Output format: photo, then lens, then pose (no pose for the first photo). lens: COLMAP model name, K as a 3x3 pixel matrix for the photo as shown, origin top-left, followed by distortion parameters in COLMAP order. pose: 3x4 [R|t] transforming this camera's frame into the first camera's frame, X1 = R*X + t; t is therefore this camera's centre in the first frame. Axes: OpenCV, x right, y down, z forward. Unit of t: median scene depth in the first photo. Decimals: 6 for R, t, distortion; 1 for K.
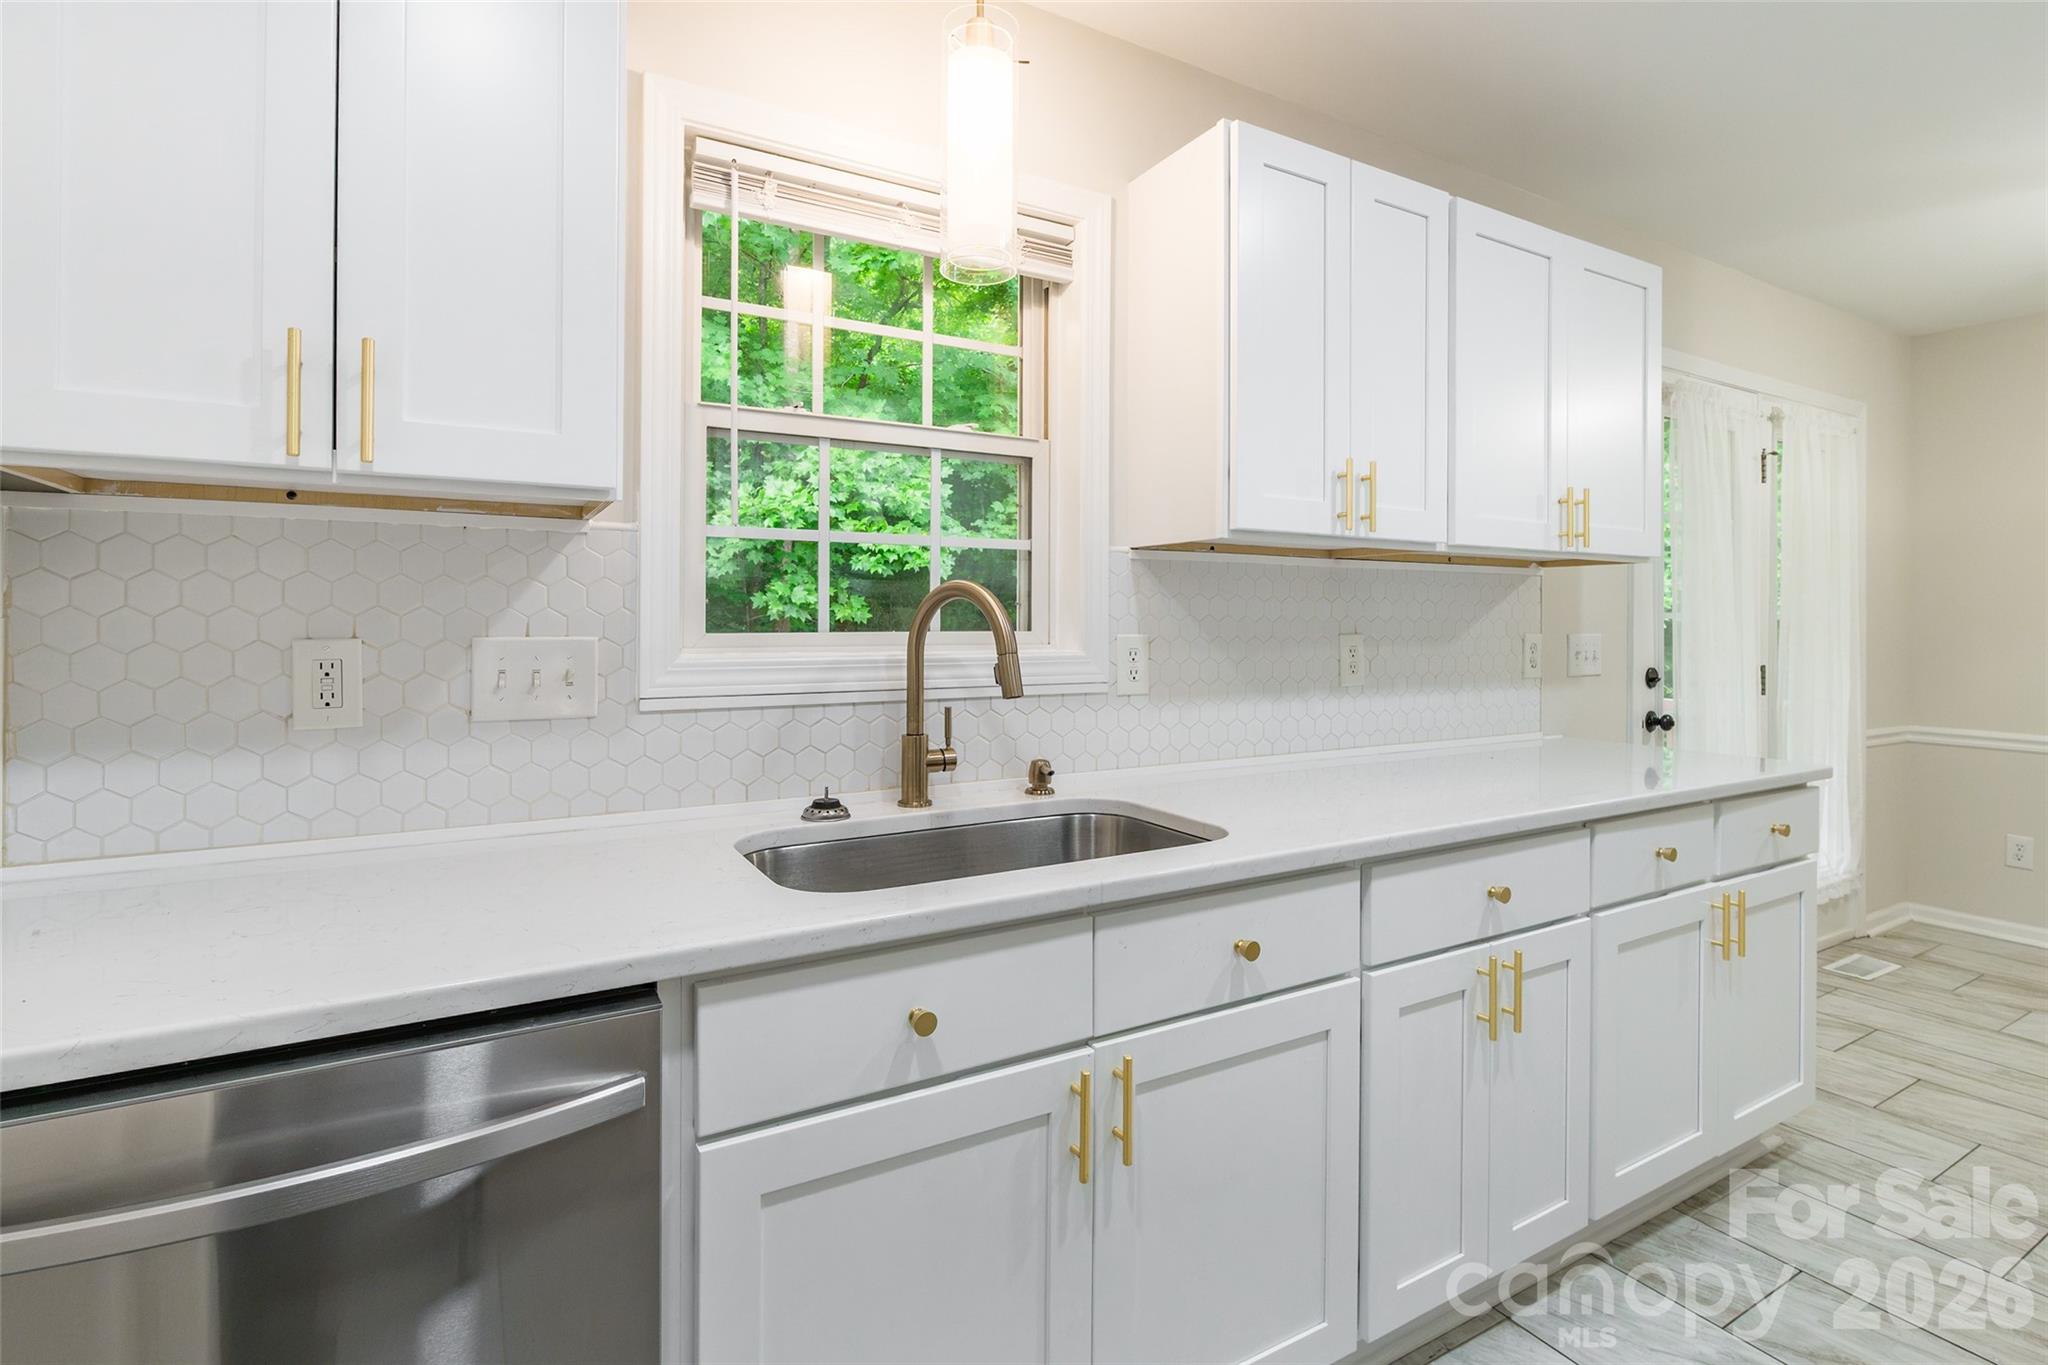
lens RADIAL K [[964.3, 0, 1043.1], [0, 964.3, 633.0], [0, 0, 1]] dist [-0.018389, 0.000614]
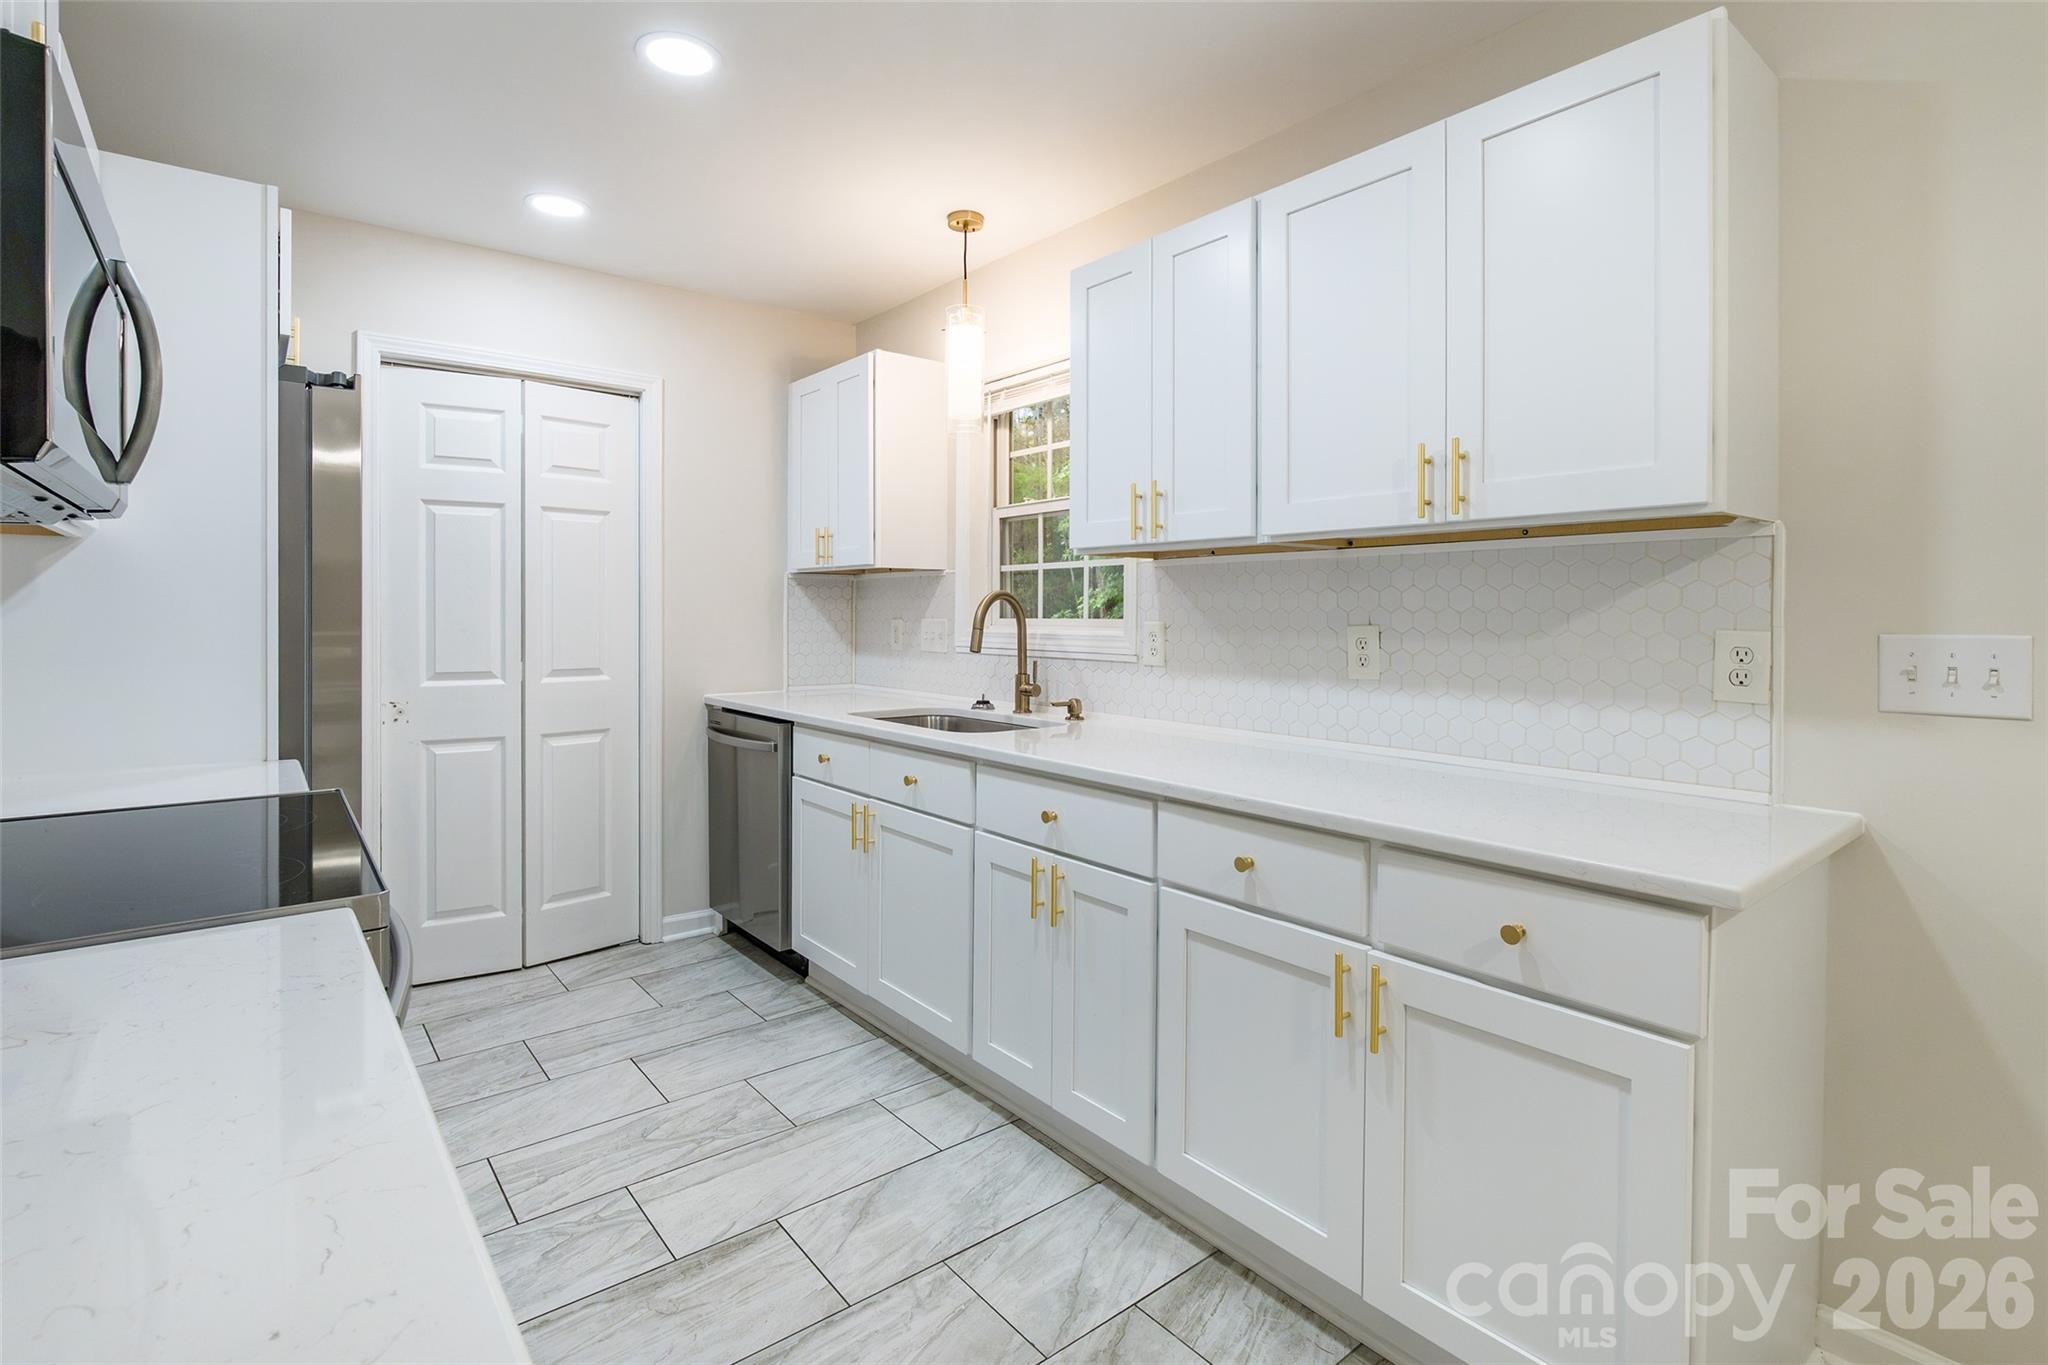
lens RADIAL K [[964.3, 0, 1004.4], [0, 964.3, 620.6], [0, 0, 1]] dist [-0.018389, 0.000614]
pose [[0.146651, 0.008517, -0.989152, 1.189500], [-0.009202, 0.999931, 0.007246, -0.006915], [0.989145, 0.008039, 0.146719, 0.490239]]
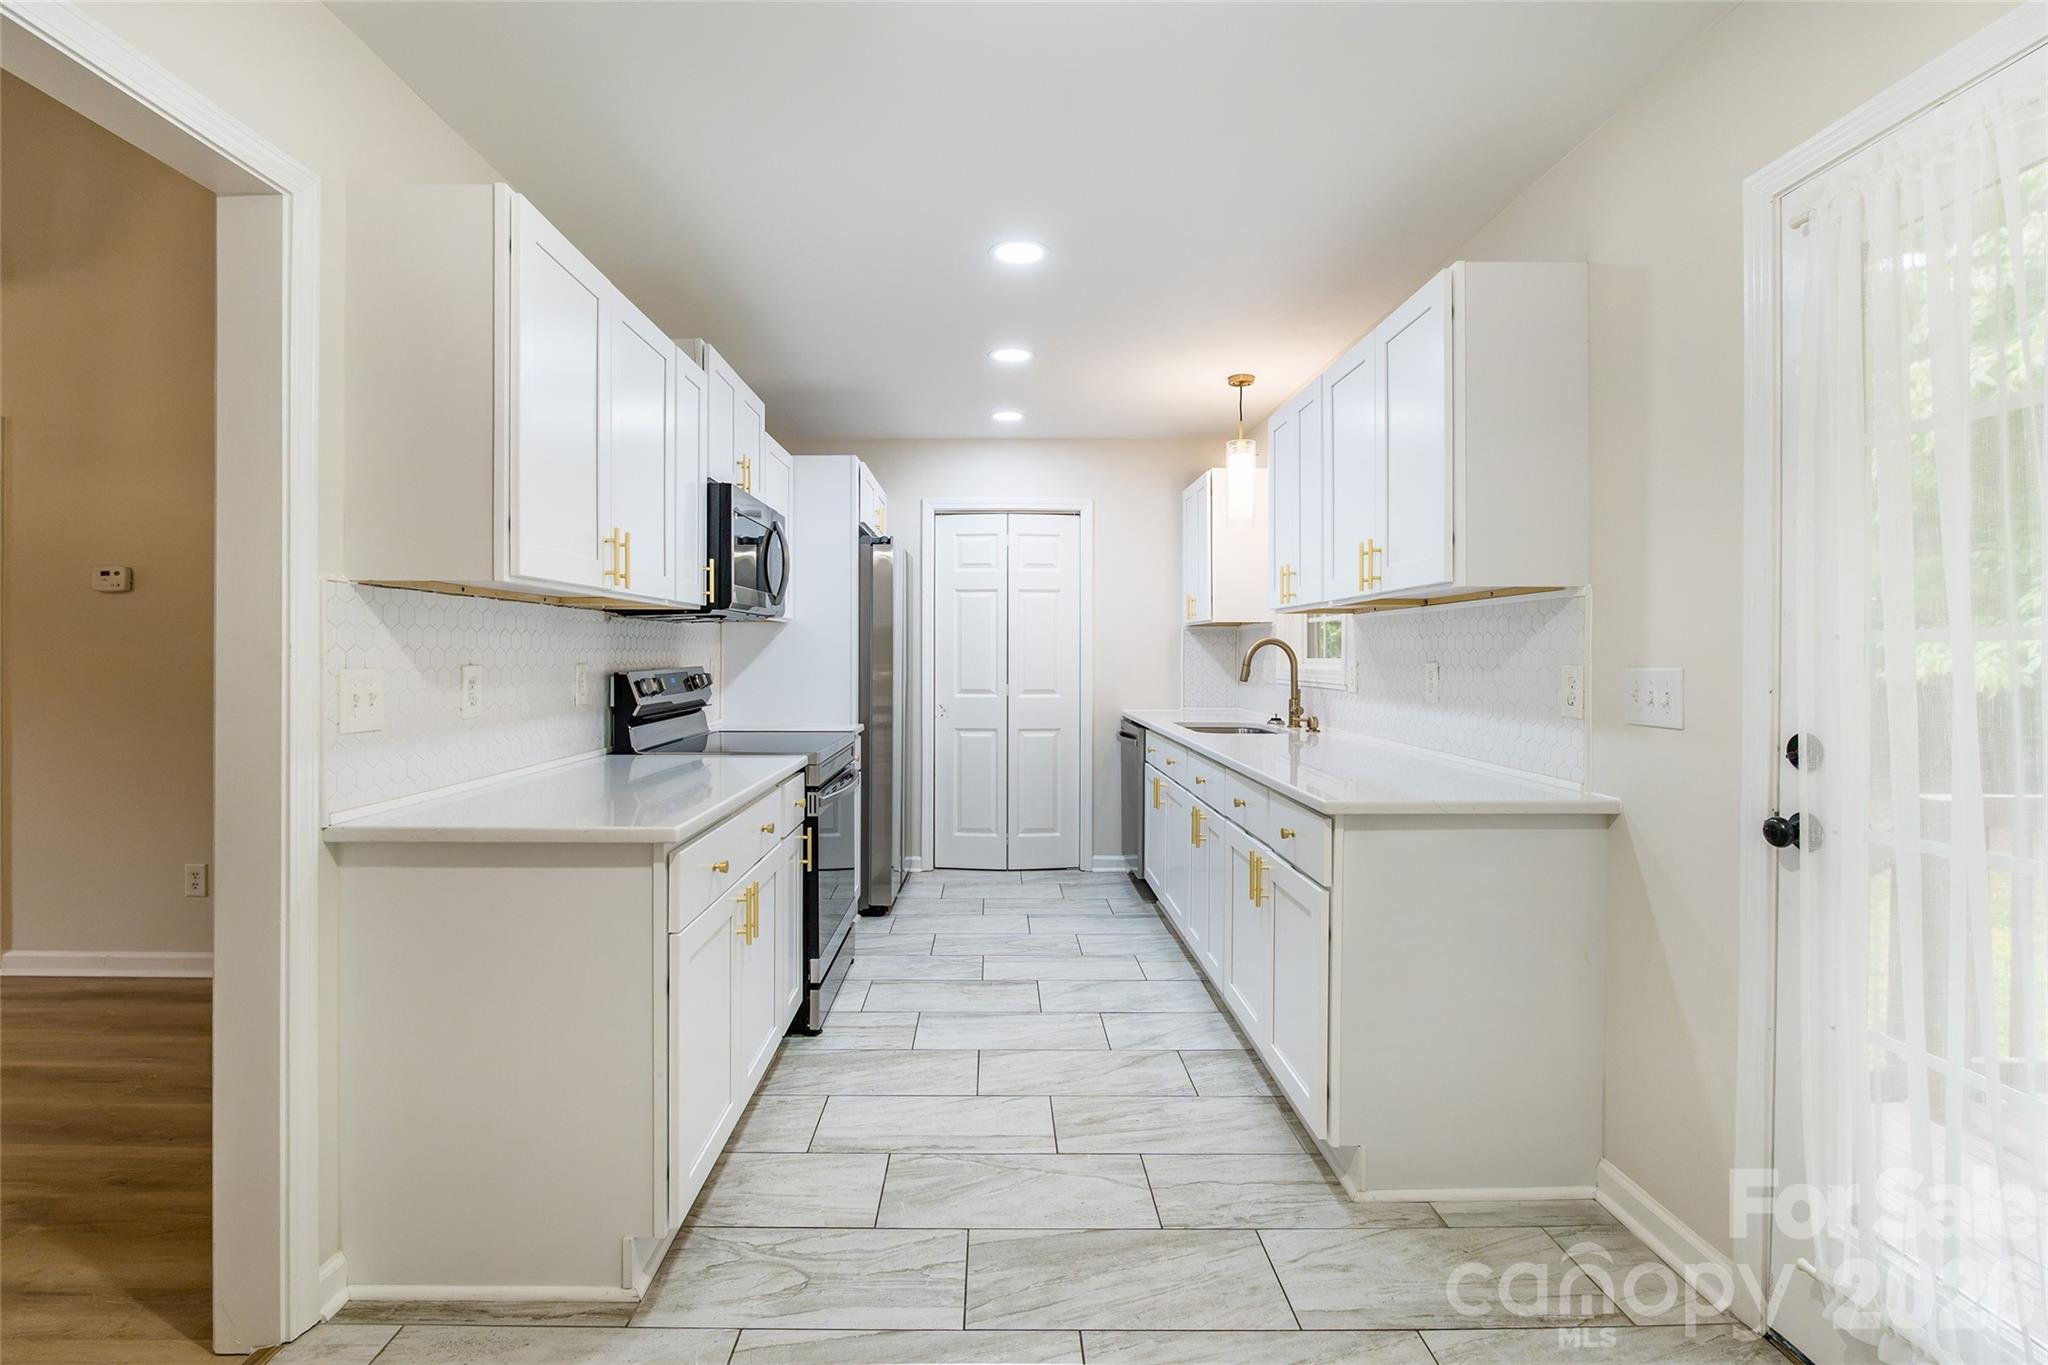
lens RADIAL K [[964.3, 0, 1023.3], [0, 964.3, 653.4], [0, 0, 1]] dist [-0.018389, 0.000614]
pose [[-0.478756, -0.000572, -0.877948, 1.690837], [-0.005904, 0.999979, 0.002569, -0.010568], [0.877928, 0.006413, -0.478749, 1.106650]]
